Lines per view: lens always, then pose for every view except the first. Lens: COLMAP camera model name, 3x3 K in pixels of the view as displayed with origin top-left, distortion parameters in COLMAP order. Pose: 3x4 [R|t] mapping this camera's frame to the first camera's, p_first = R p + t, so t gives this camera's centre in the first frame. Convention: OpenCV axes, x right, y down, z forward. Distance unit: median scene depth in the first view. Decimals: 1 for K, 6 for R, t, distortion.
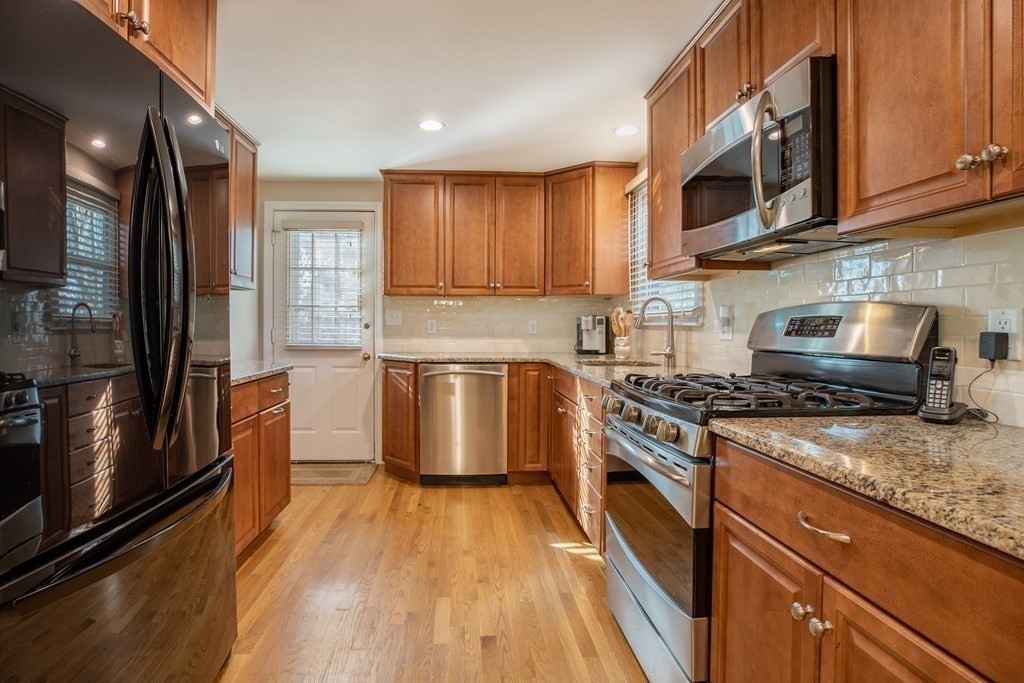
lens RADIAL K [[490.4, 0, 510.7], [0, 490.4, 332.4], [0, 0, 1]] dist [-0.041466, 0.013552]
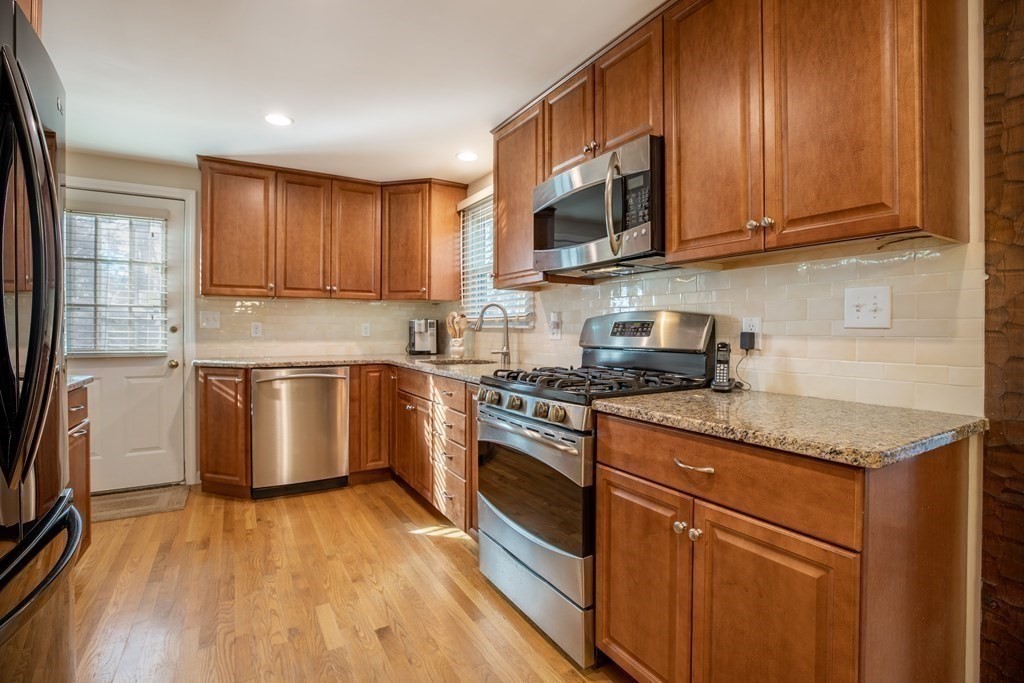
lens RADIAL K [[460.4, 0, 514.2], [0, 460.4, 330.7], [0, 0, 1]] dist [-0.027146, 0.000549]
pose [[0.895345, -0.004055, 0.445355, -0.139425], [0.007780, 0.999948, -0.006537, -0.000478], [-0.445305, 0.009317, 0.895330, -0.002817]]
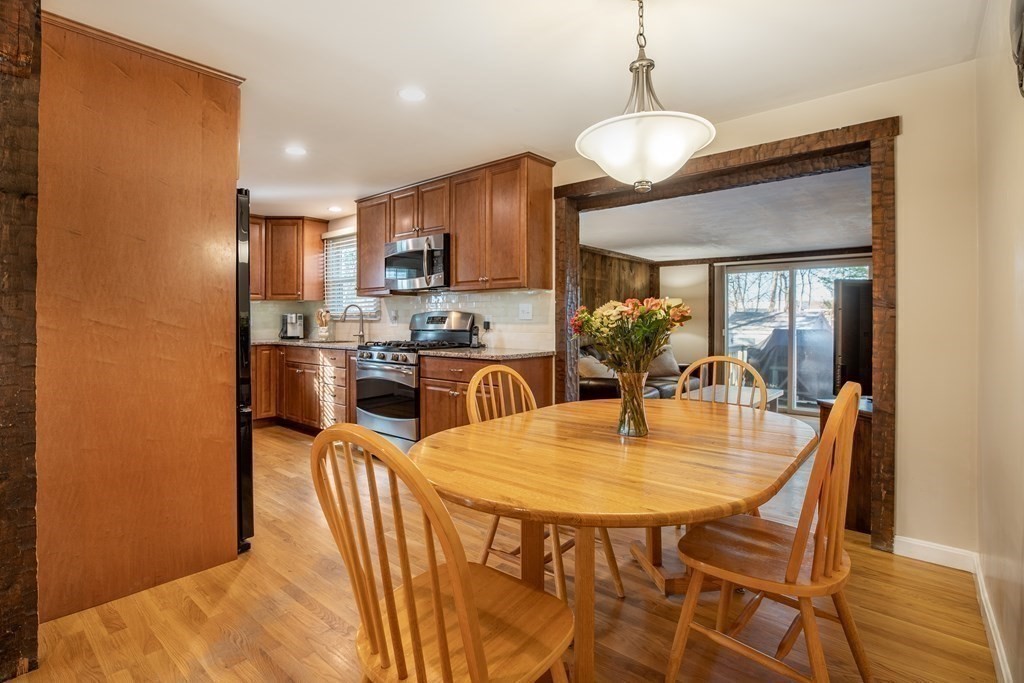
lens RADIAL K [[482.1, 0, 509.4], [0, 482.1, 326.8], [0, 0, 1]] dist [-0.036081, 0.000230]
pose [[0.672236, -0.013186, 0.740219, -0.614575], [0.012697, 0.999900, 0.006281, 0.007508], [-0.740228, 0.005176, 0.672336, -0.618571]]
